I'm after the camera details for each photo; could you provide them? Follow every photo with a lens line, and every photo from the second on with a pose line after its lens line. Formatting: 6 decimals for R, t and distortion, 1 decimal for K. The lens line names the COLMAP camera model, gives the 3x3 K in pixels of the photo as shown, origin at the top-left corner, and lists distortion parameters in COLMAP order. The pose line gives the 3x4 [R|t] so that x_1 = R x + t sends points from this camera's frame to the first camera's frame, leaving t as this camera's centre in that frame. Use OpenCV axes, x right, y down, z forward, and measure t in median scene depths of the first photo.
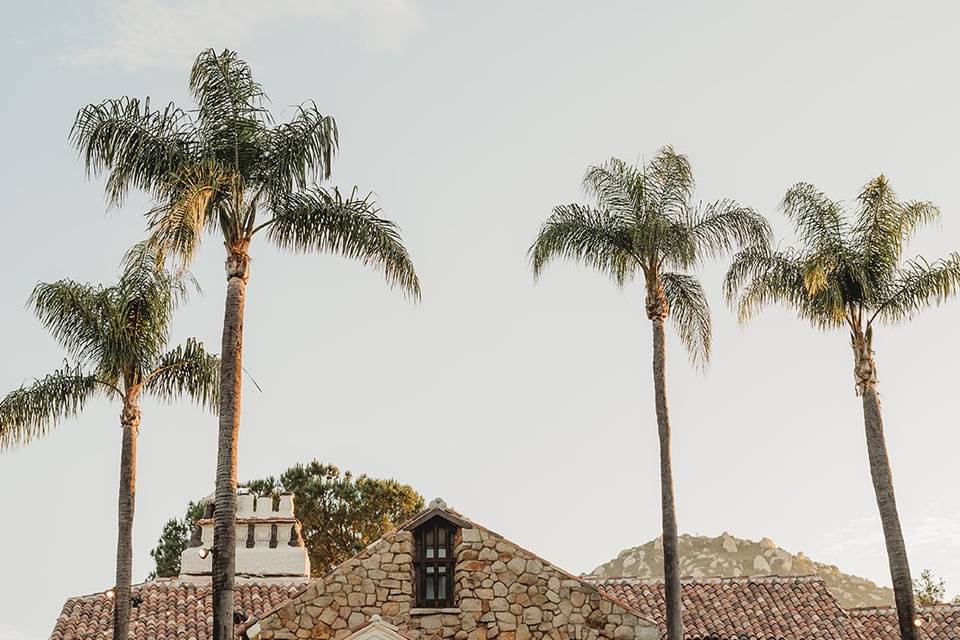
lens RADIAL K [[1396.5, 0, 481.3], [0, 1396.5, 363.9], [0, 0, 1]] dist [-0.019395, -0.039068]
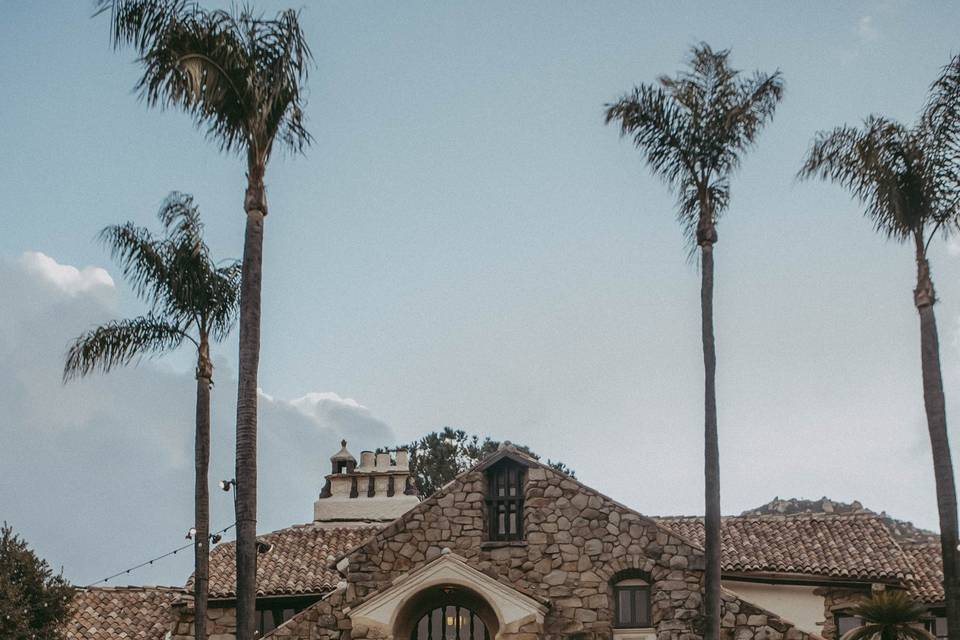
lens RADIAL K [[1039.0, 0, 469.1], [0, 1039.0, 685.5], [0, 0, 1]] dist [-0.140148, 0.141942]
pose [[0.986903, 0.004642, -0.161246, 0.070497], [0.042595, 0.956609, 0.288243, 0.047344], [0.155588, -0.291336, 0.943883, 0.195193]]
